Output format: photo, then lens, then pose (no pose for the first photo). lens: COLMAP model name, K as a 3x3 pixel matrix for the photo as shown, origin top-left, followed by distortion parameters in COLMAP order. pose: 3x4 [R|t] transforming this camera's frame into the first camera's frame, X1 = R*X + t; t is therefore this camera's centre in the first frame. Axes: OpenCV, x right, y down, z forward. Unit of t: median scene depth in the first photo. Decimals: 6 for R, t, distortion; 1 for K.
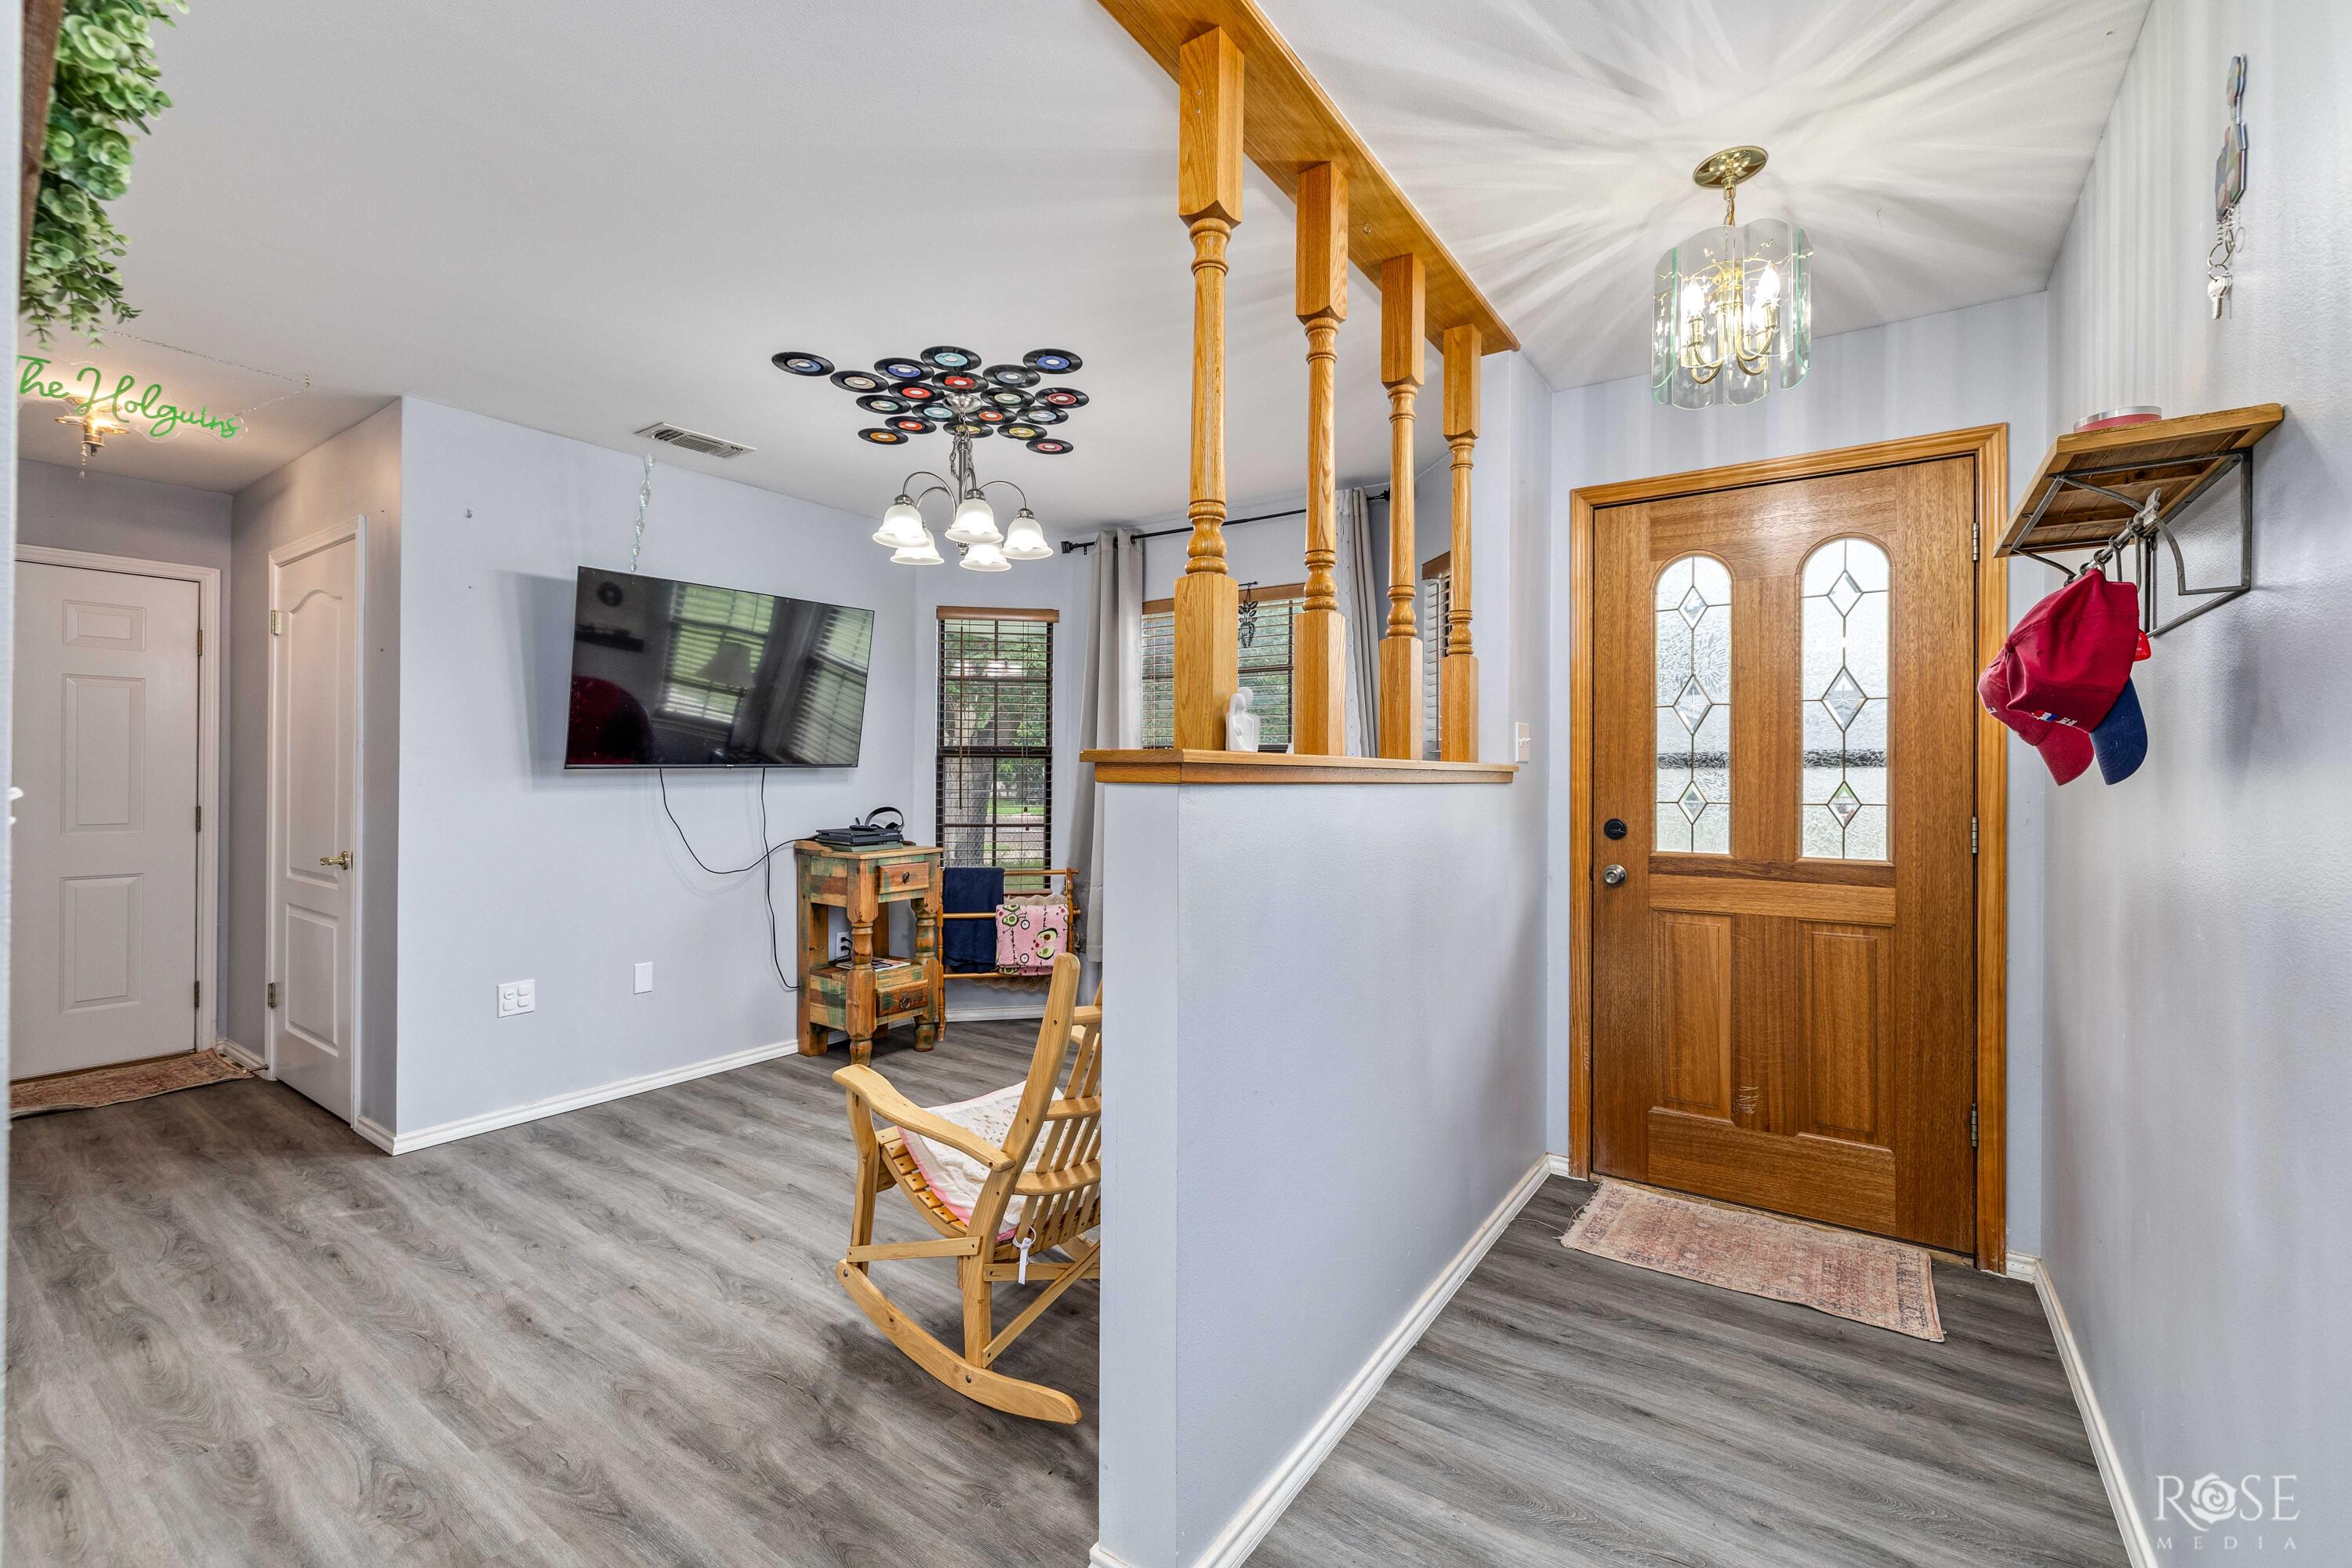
lens RADIAL K [[987.1, 0, 1174.9], [0, 987.1, 781.3], [0, 0, 1]] dist [0.001694, 0.000681]
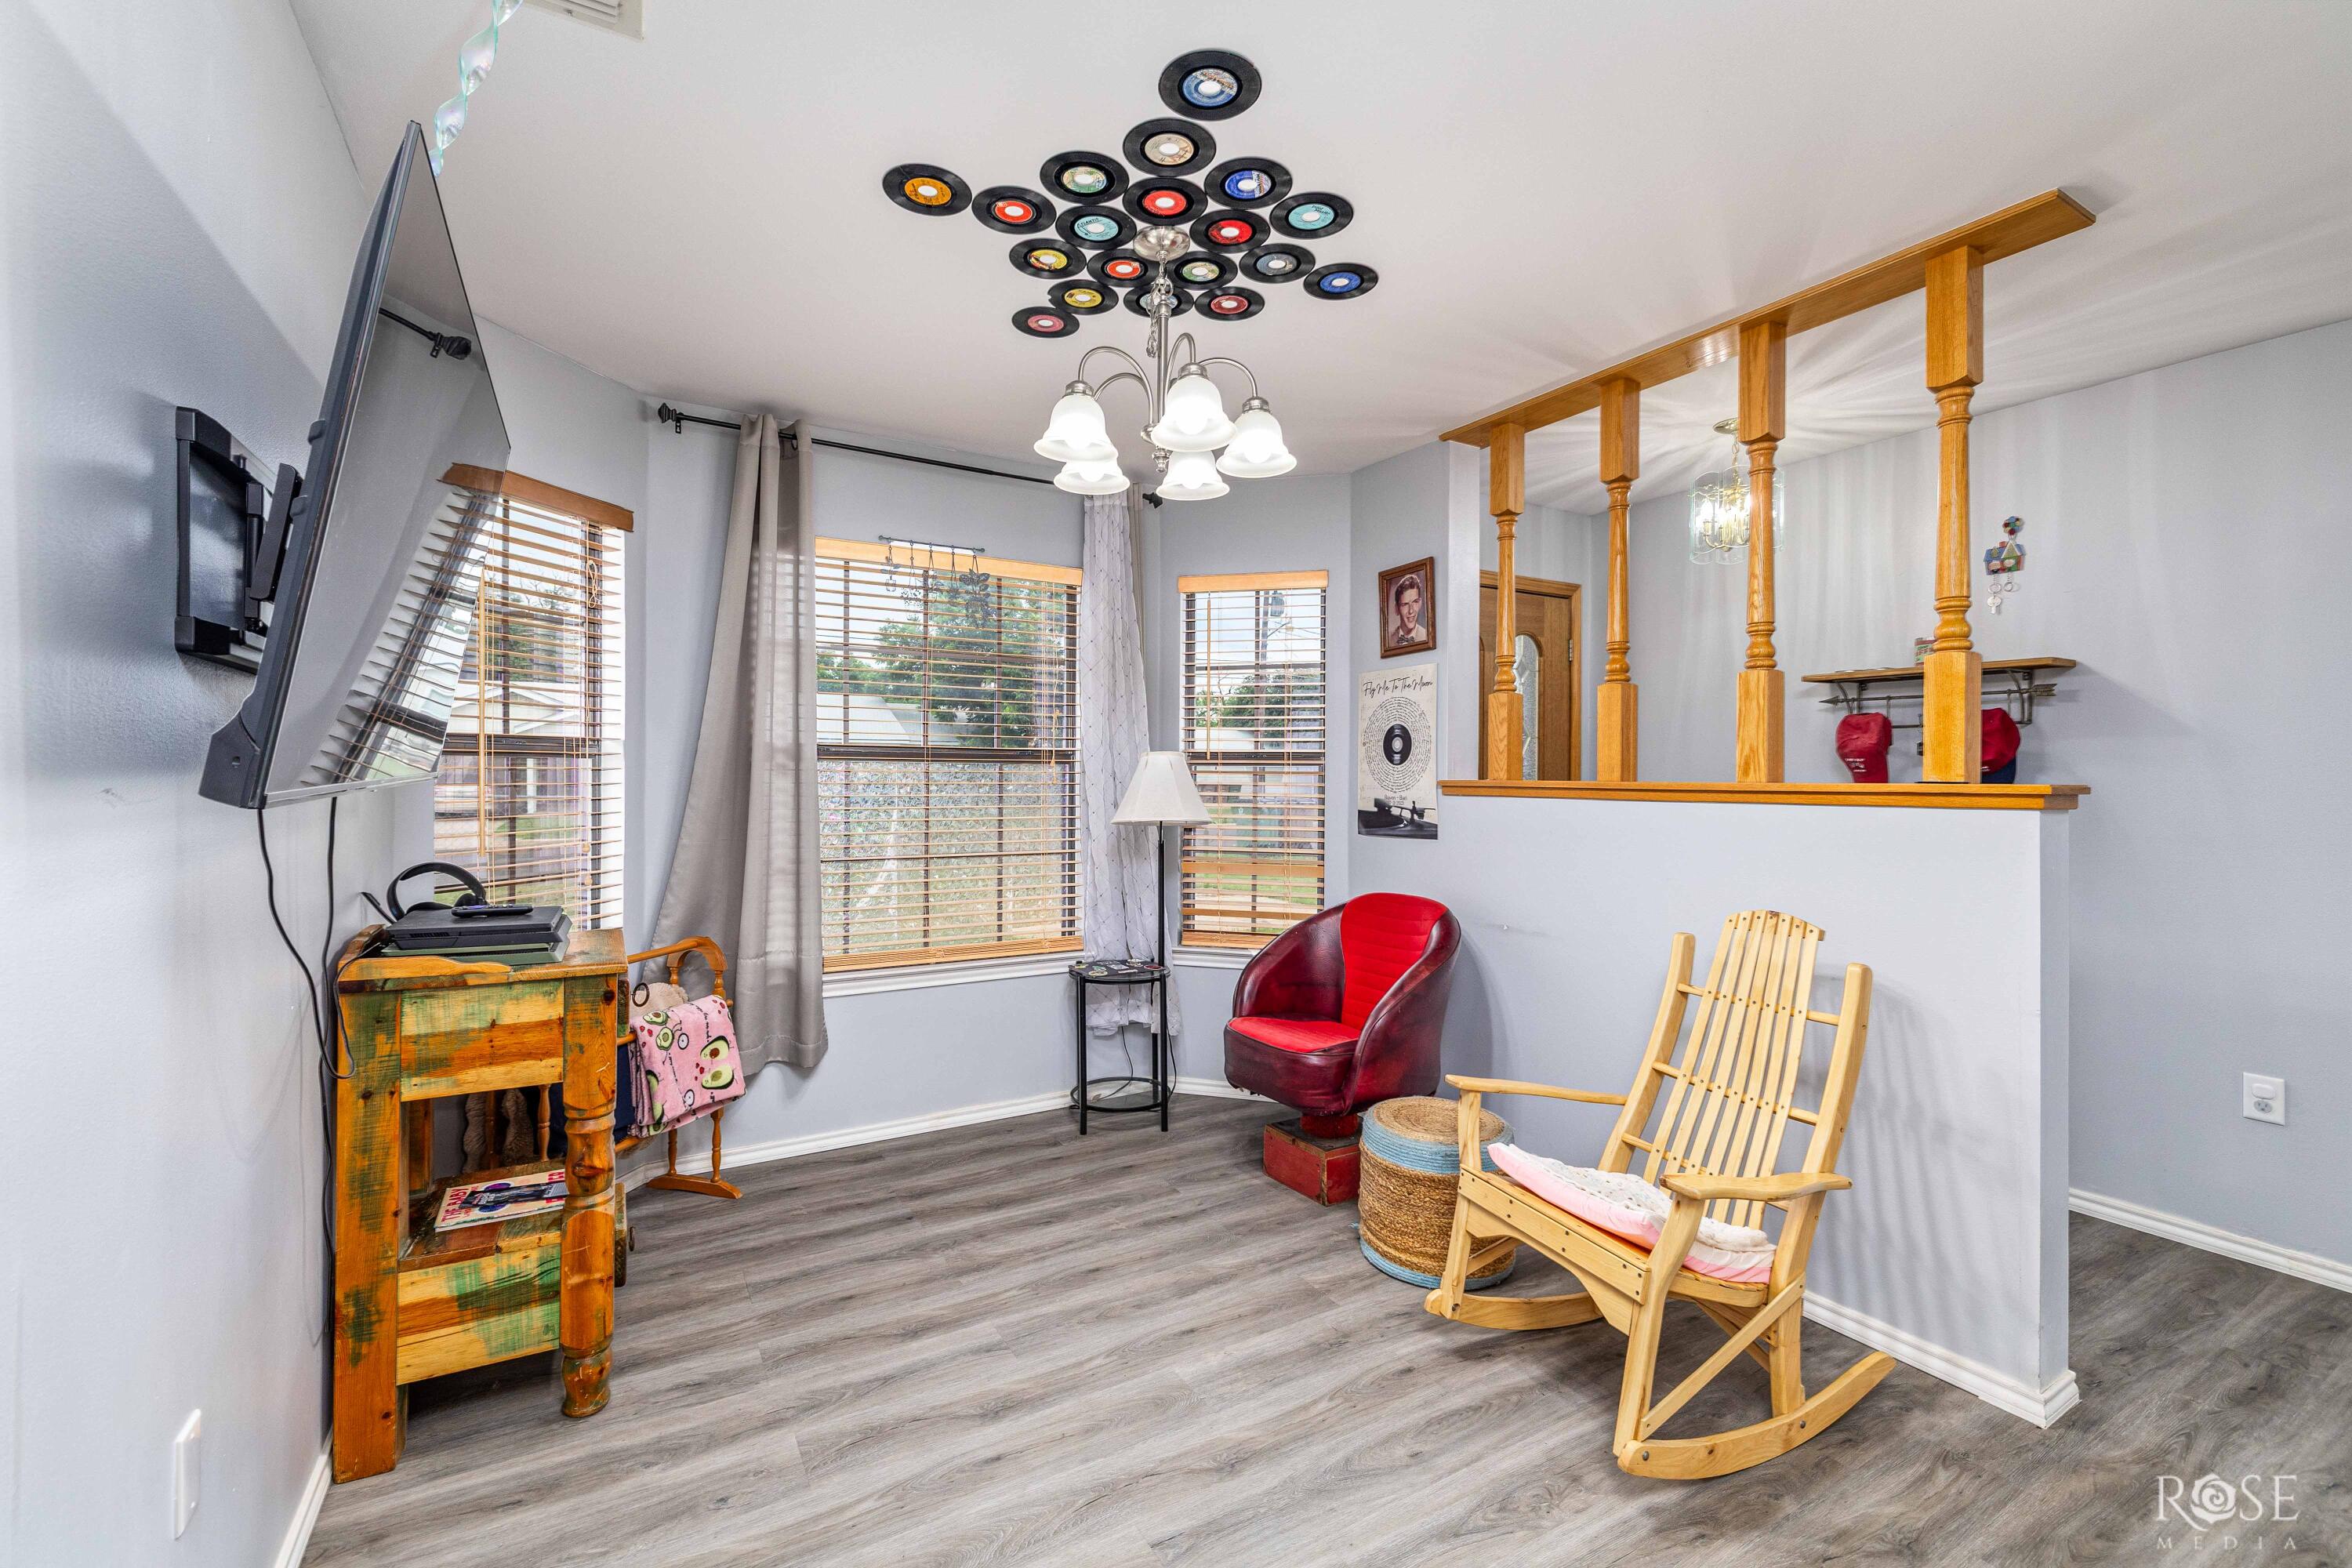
lens RADIAL K [[987.1, 0, 1171.8], [0, 987.1, 775.9], [0, 0, 1]] dist [0.001694, 0.000681]
pose [[0.416488, -0.003990, 0.909132, -0.831712], [0.006152, 0.999980, 0.001570, -0.018776], [-0.909120, 0.004939, 0.416504, 0.713573]]
